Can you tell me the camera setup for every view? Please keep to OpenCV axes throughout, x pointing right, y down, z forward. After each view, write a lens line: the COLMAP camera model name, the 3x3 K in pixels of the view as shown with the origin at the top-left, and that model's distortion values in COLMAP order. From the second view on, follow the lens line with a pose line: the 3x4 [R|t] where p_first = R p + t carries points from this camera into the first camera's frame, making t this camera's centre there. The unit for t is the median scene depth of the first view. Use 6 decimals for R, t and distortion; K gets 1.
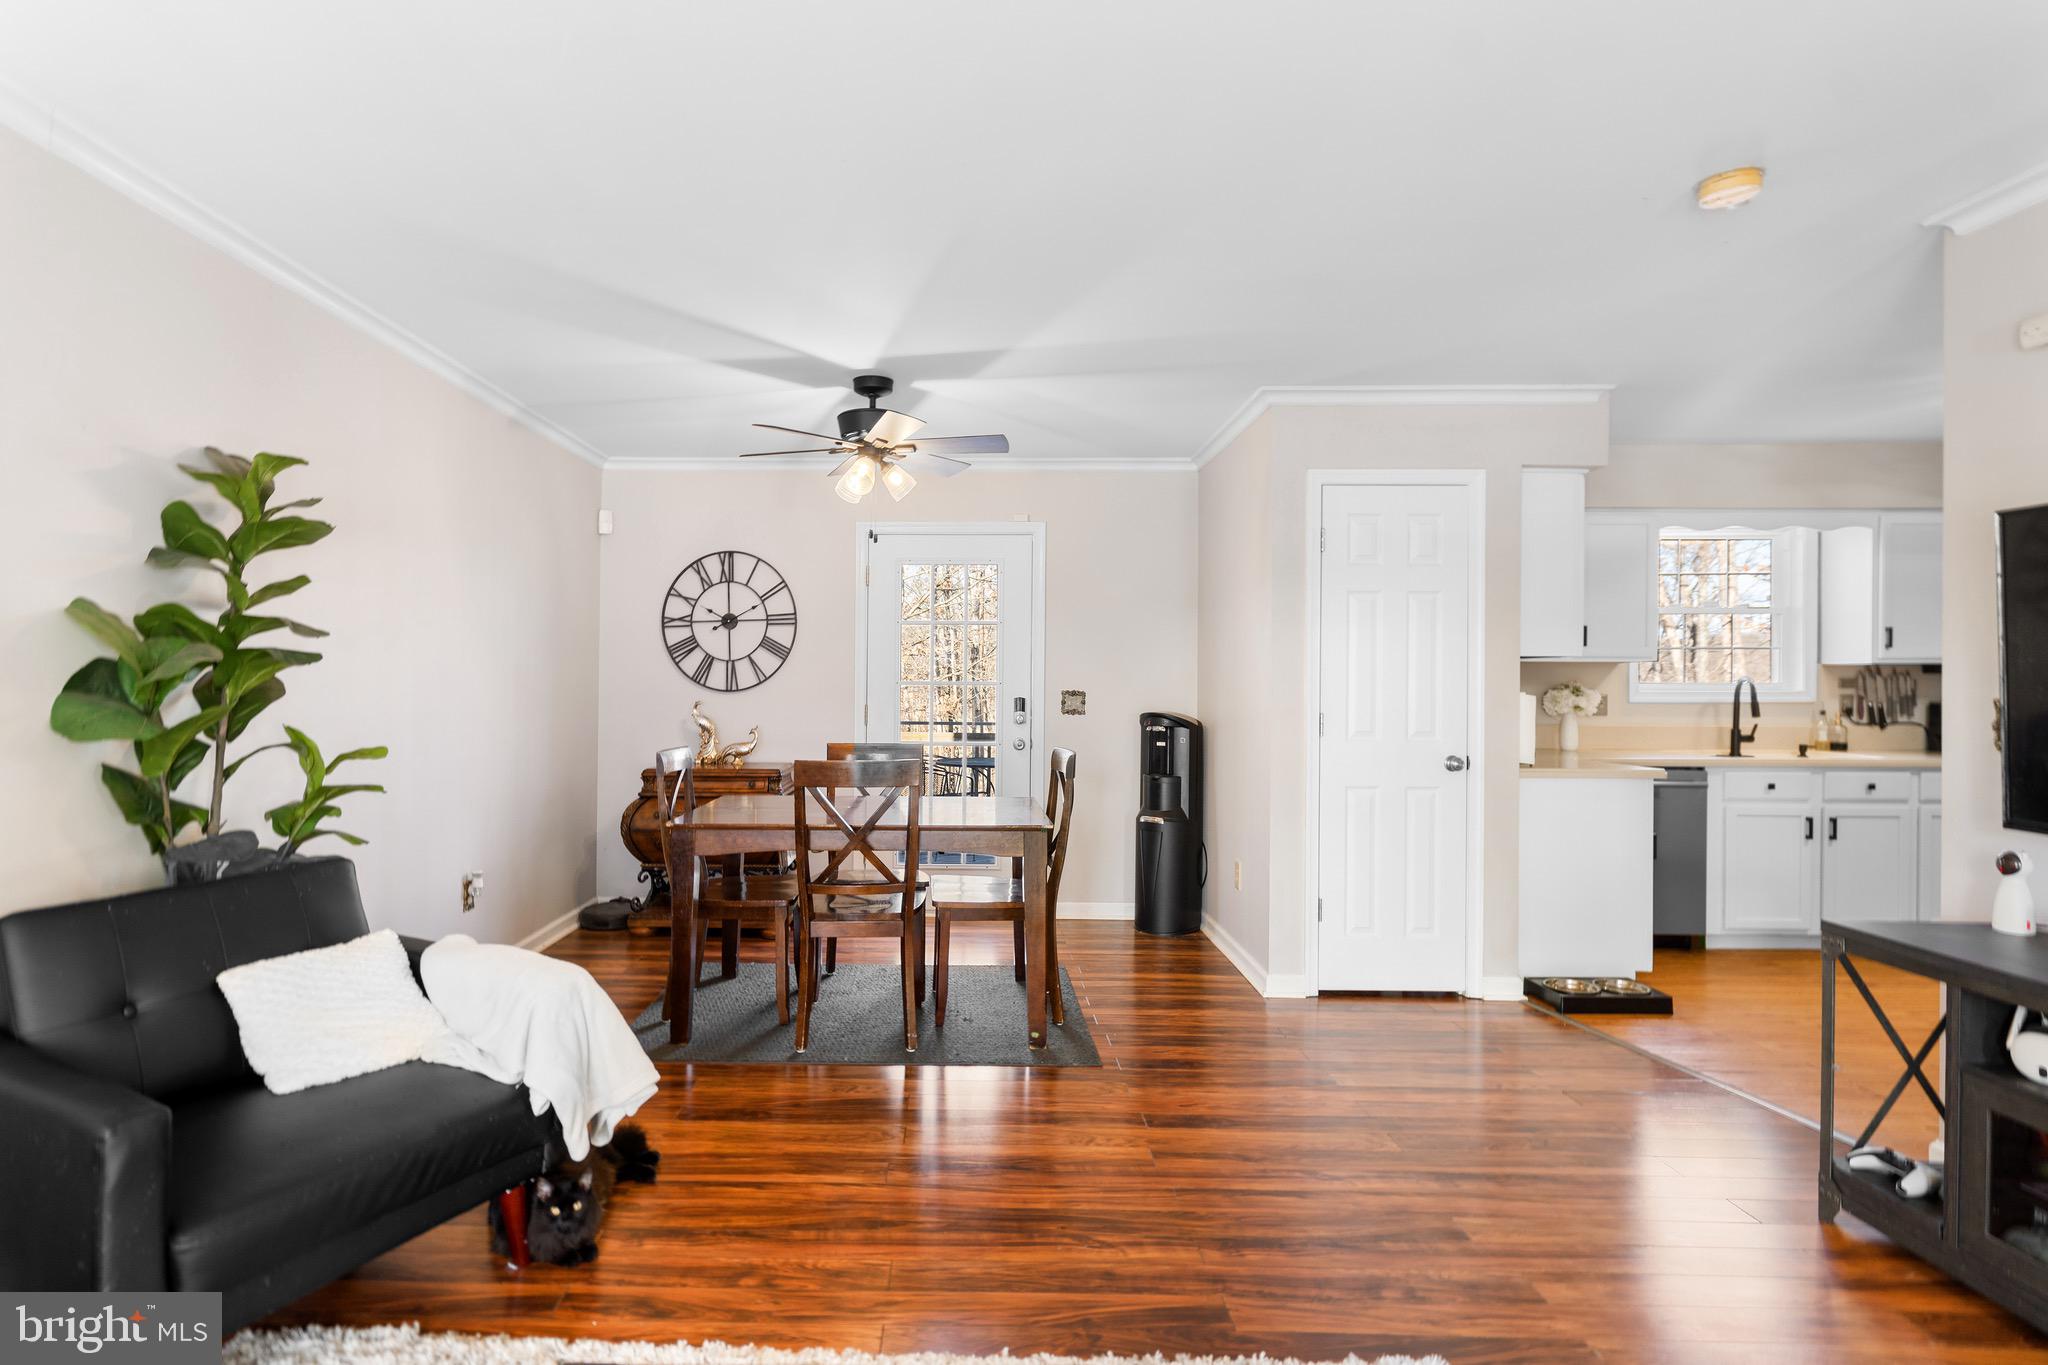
lens RADIAL K [[960.2, 0, 1017.1], [0, 960.2, 690.2], [0, 0, 1]] dist [-0.000343, -0.000318]
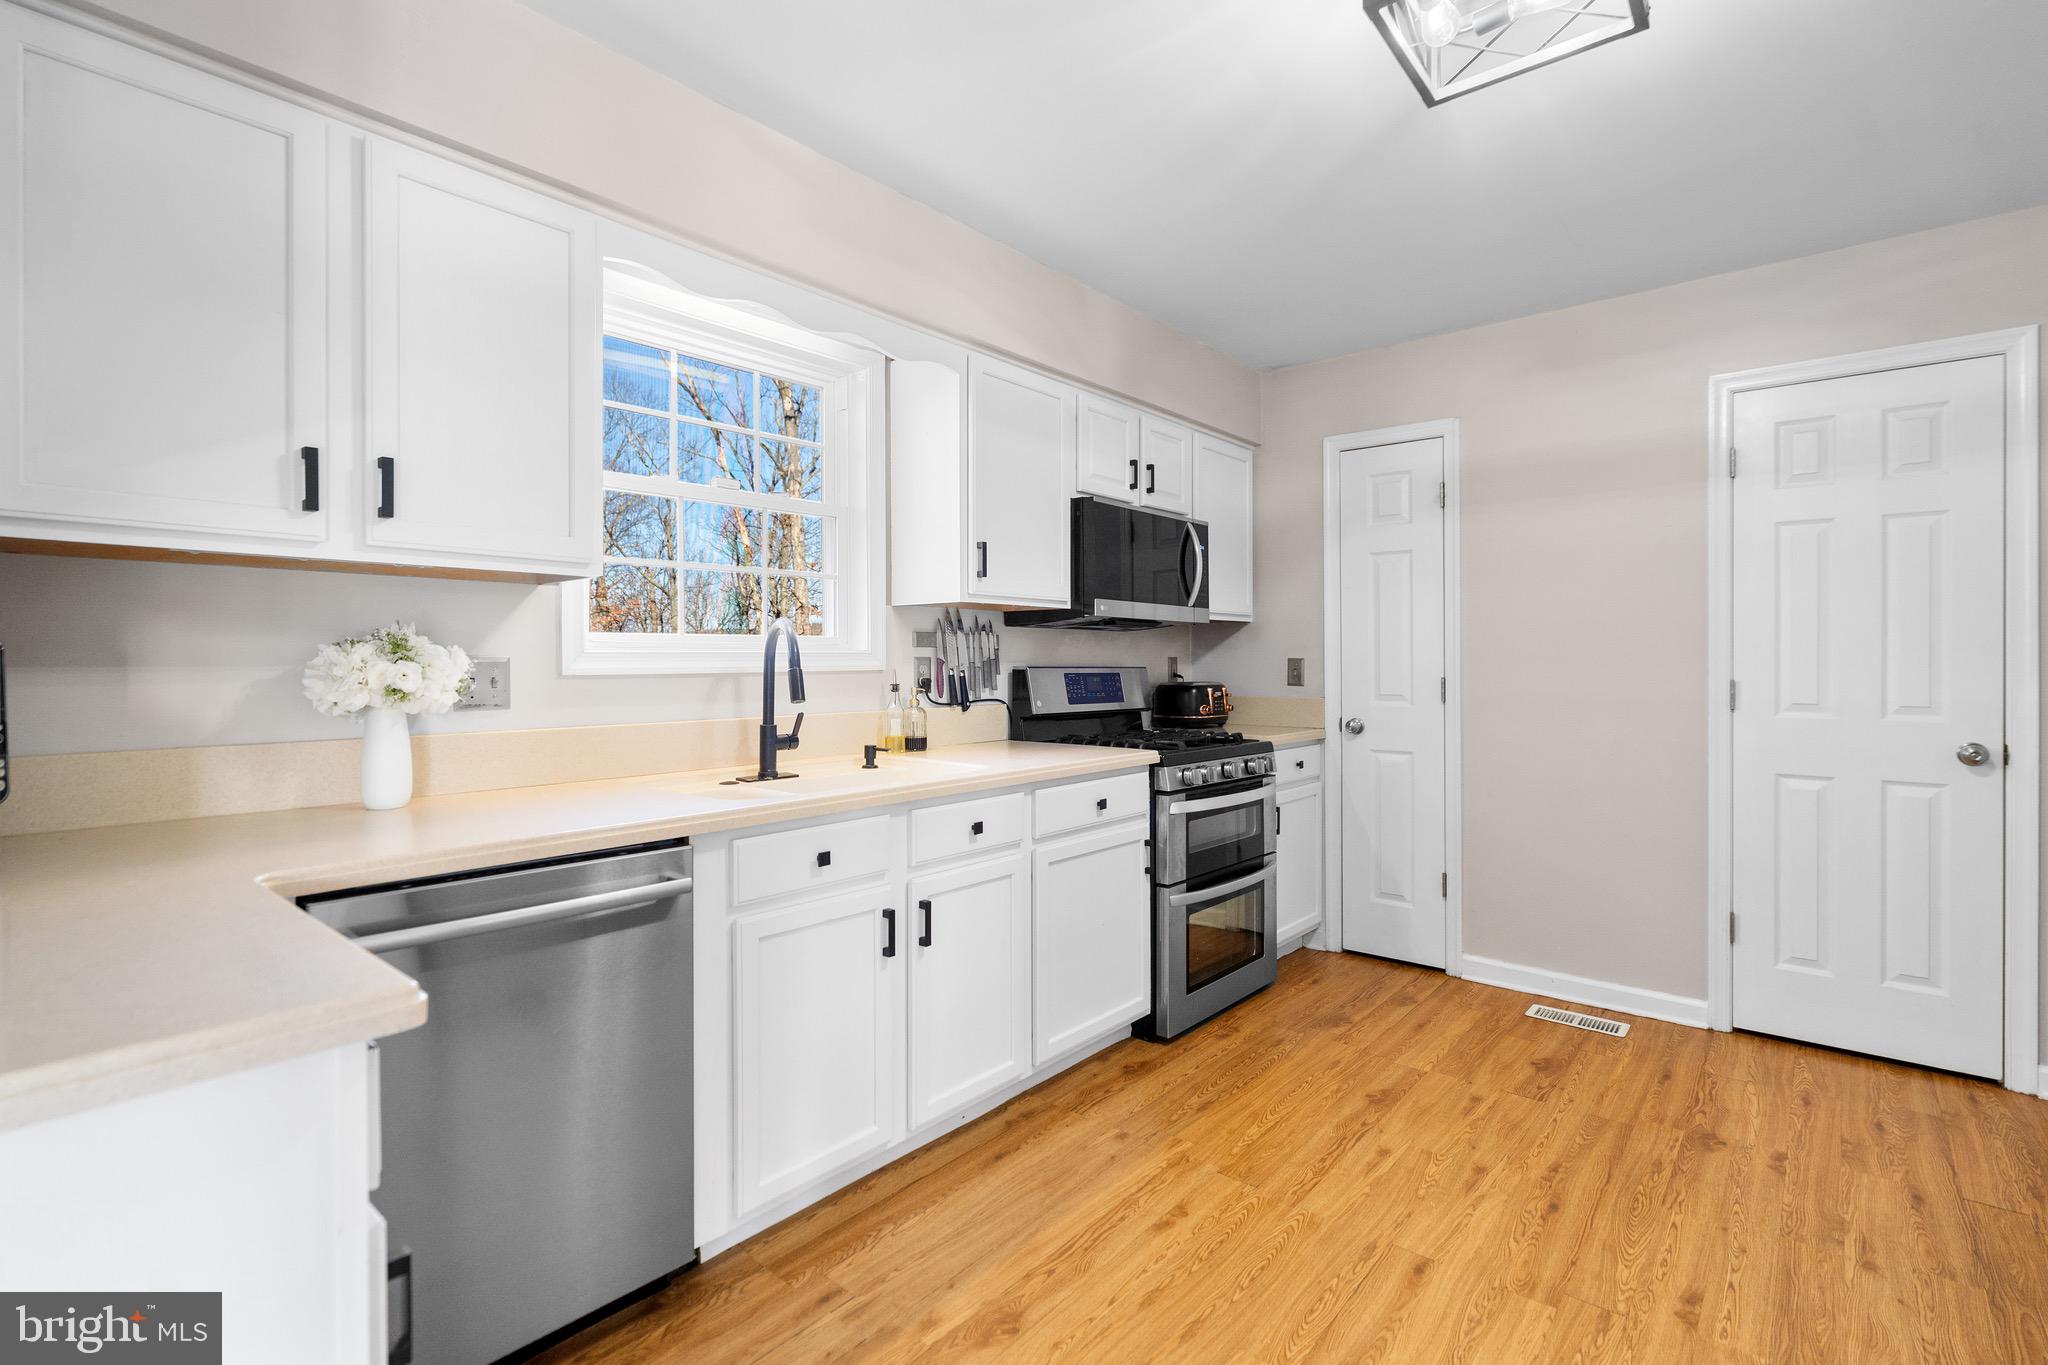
lens RADIAL K [[934.6, 0, 1023.1], [0, 934.6, 672.9], [0, 0, 1]] dist [-0.002667, -0.000120]
pose [[0.645494, -0.014359, 0.763630, 0.455803], [0.008843, 0.999897, 0.011327, 0.008470], [-0.763714, -0.000559, 0.645555, 0.574008]]
